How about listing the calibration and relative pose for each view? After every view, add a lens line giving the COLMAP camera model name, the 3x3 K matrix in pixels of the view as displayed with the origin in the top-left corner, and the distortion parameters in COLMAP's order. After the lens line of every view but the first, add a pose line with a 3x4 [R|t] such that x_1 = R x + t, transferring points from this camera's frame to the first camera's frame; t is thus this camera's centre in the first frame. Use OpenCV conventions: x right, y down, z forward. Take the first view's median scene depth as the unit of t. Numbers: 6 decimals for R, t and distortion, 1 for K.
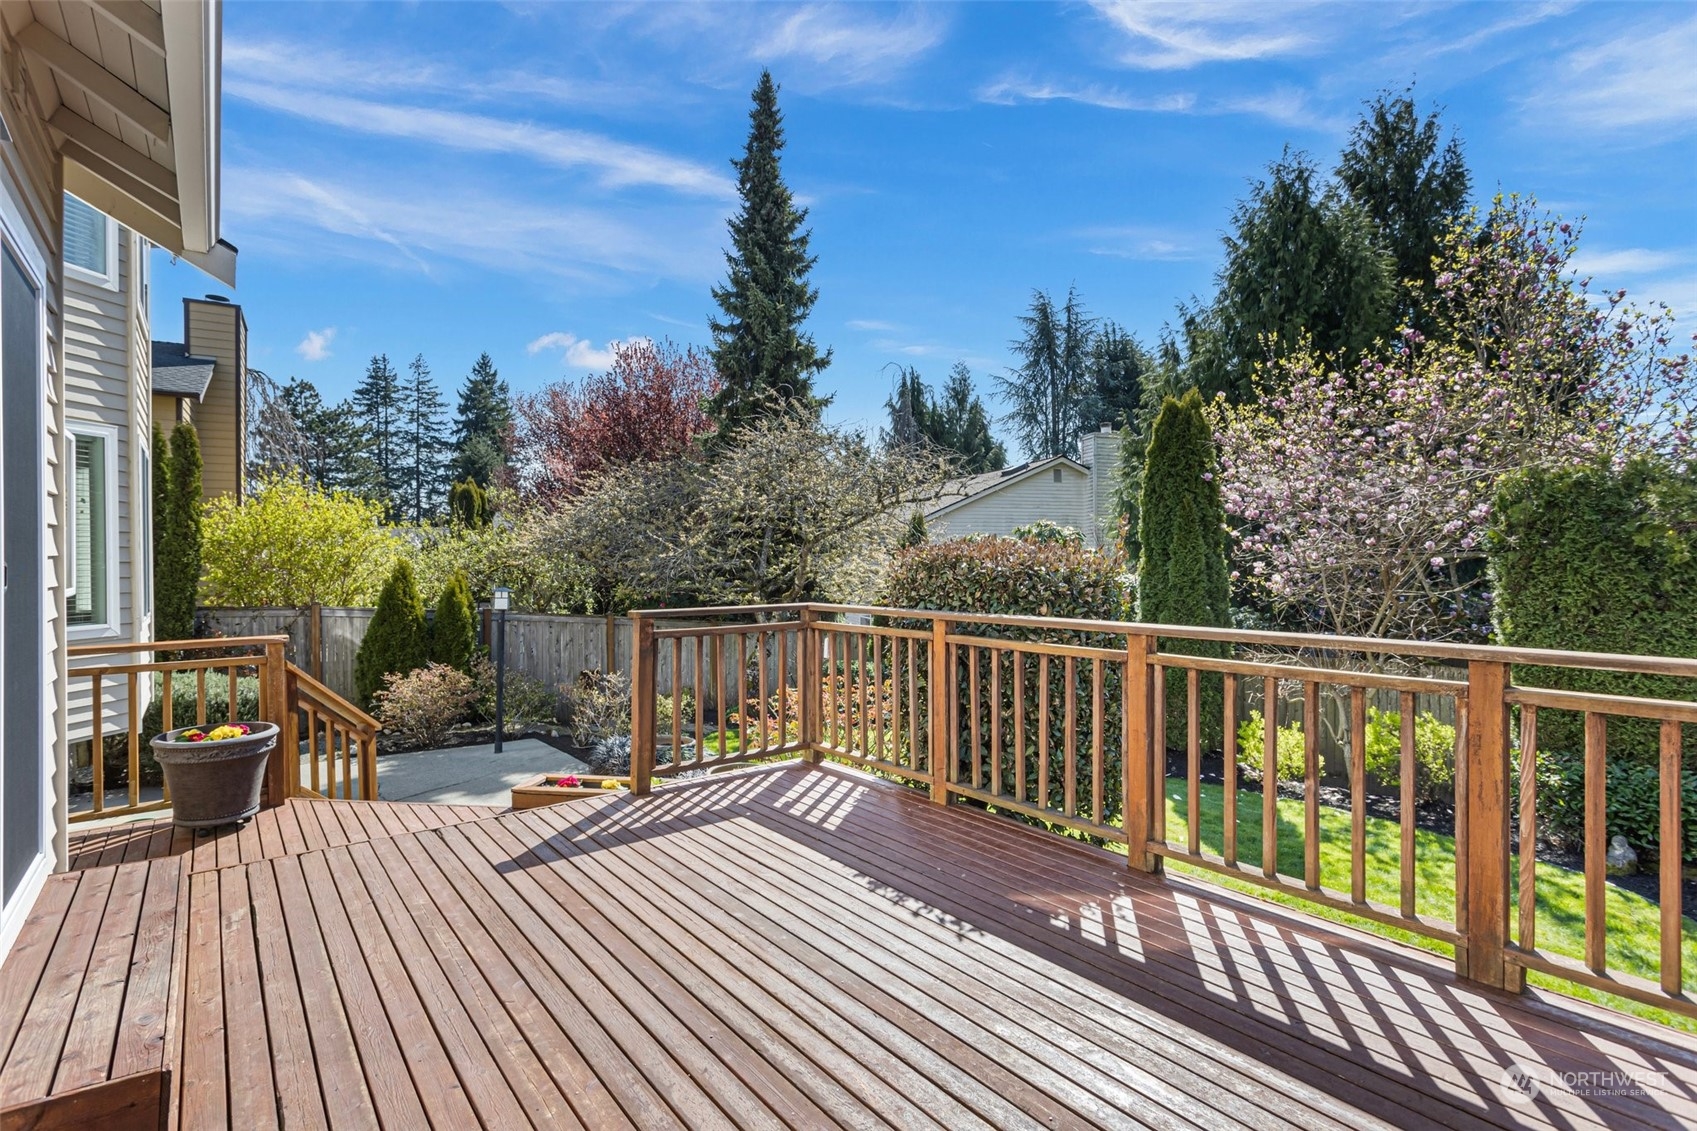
lens RADIAL K [[816.9, 0, 845.6], [0, 816.9, 568.5], [0, 0, 1]] dist [0.002189, -0.000073]
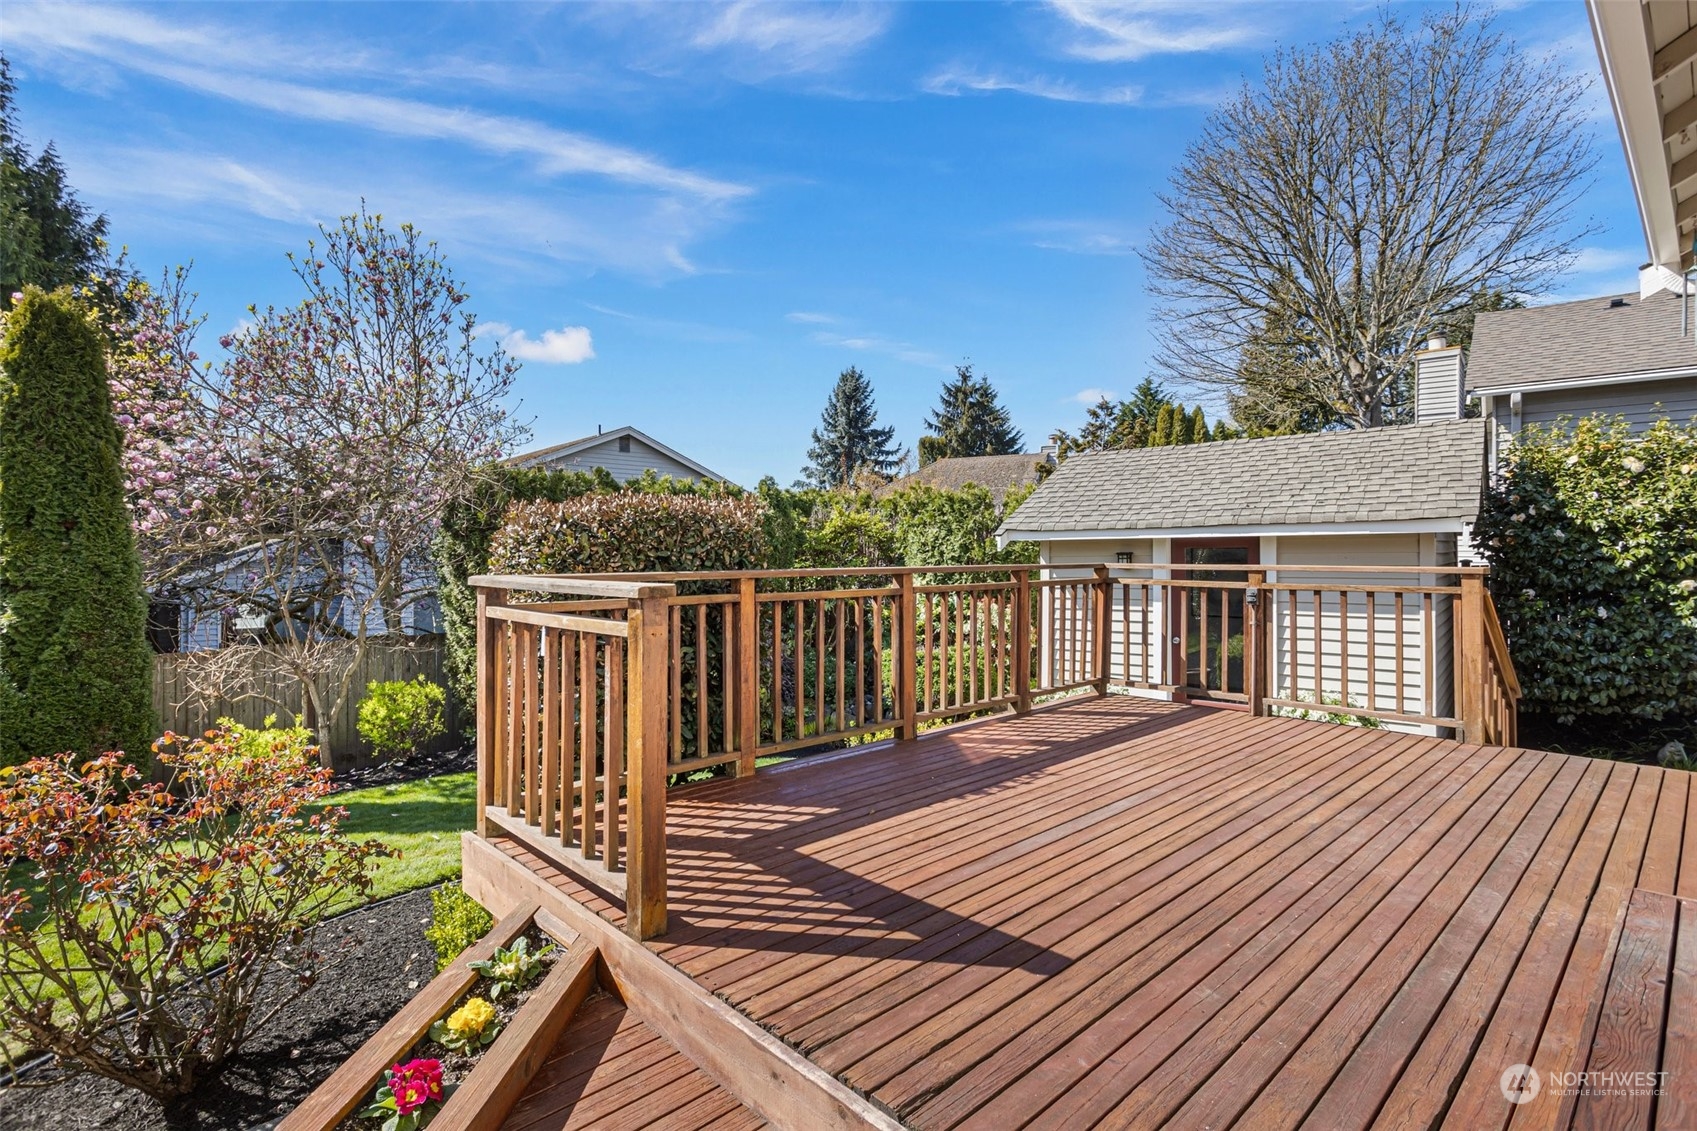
lens RADIAL K [[816.9, 0, 857.1], [0, 816.9, 560.4], [0, 0, 1]] dist [0.002189, -0.000073]
pose [[-0.096716, -0.005798, 0.995295, -0.883308], [0.010444, 0.999922, 0.006840, 0.039297], [-0.995257, 0.011056, -0.096648, 1.033033]]
